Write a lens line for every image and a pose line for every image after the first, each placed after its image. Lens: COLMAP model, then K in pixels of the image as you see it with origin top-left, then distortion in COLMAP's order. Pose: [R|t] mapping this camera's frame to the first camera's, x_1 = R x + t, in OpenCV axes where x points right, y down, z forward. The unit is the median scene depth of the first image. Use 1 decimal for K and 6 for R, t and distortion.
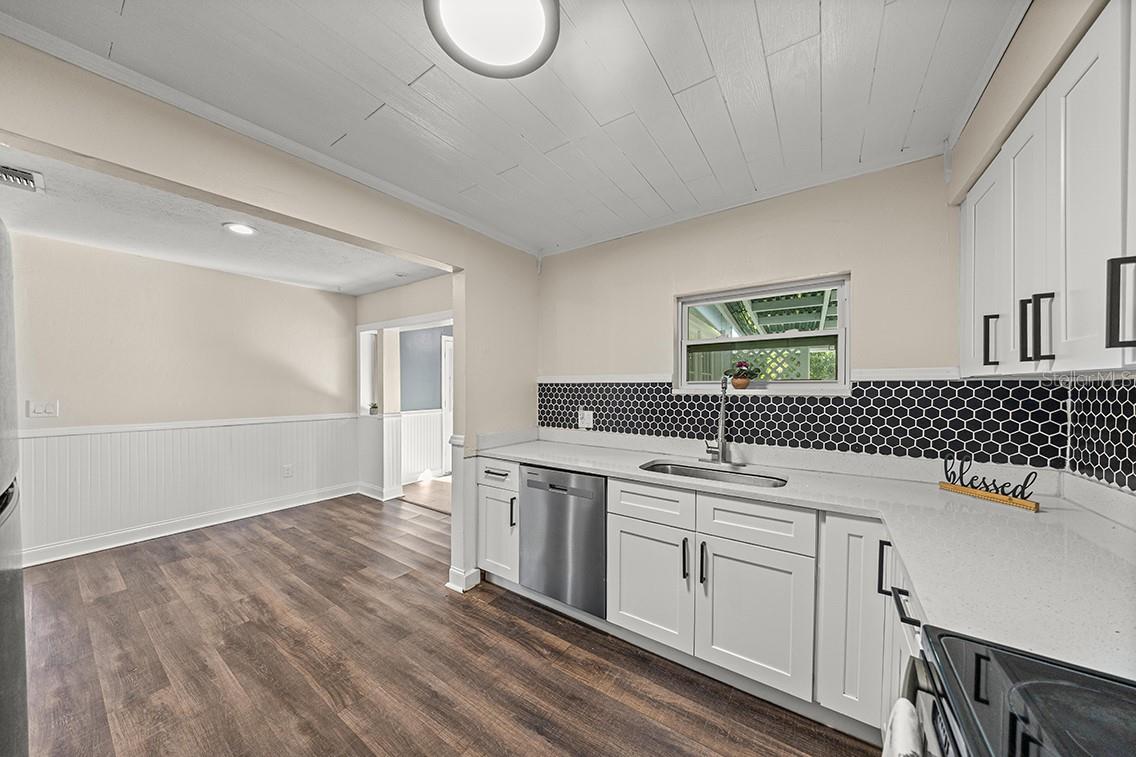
lens RADIAL K [[370.3, 0, 568.0], [0, 370.3, 378.5], [0, 0, 1]] dist [-0.007488, -0.000044]
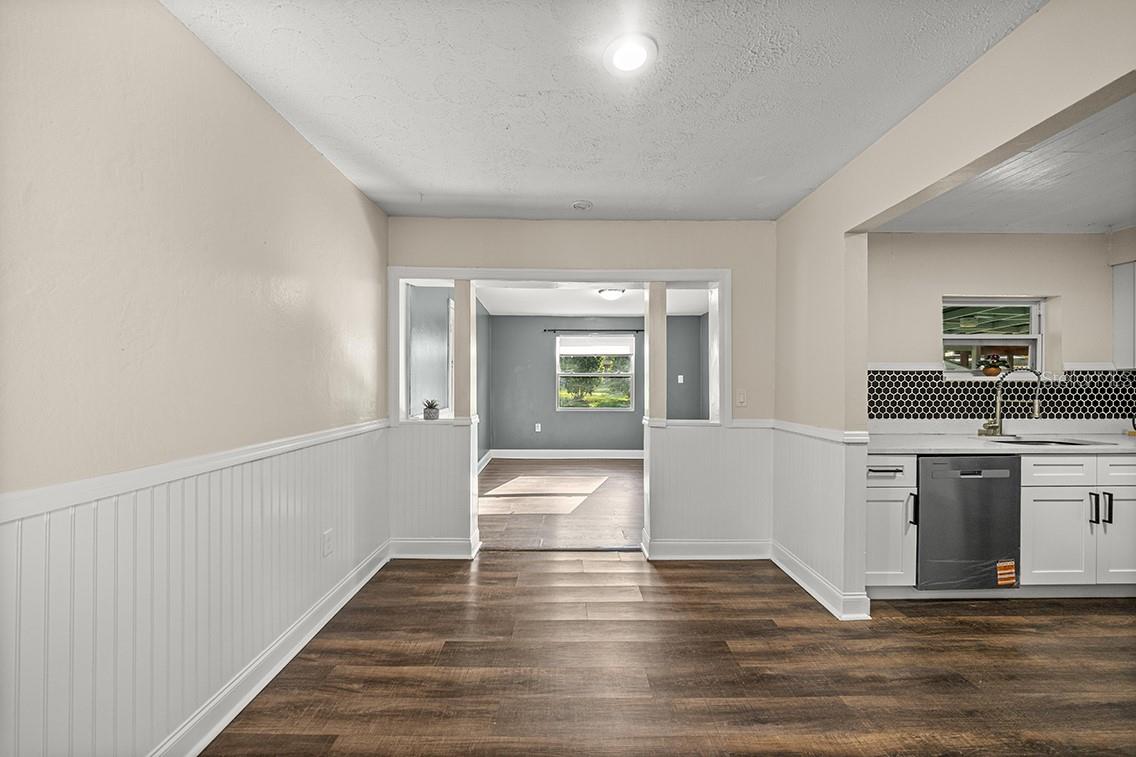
lens RADIAL K [[420.5, 0, 564.4], [0, 420.5, 365.5], [0, 0, 1]] dist [-0.001890, -0.000262]
pose [[0.810429, 0.013540, 0.585680, -1.435731], [-0.012089, 0.999907, -0.006388, 0.017265], [-0.585712, -0.001903, 0.810517, 0.641899]]
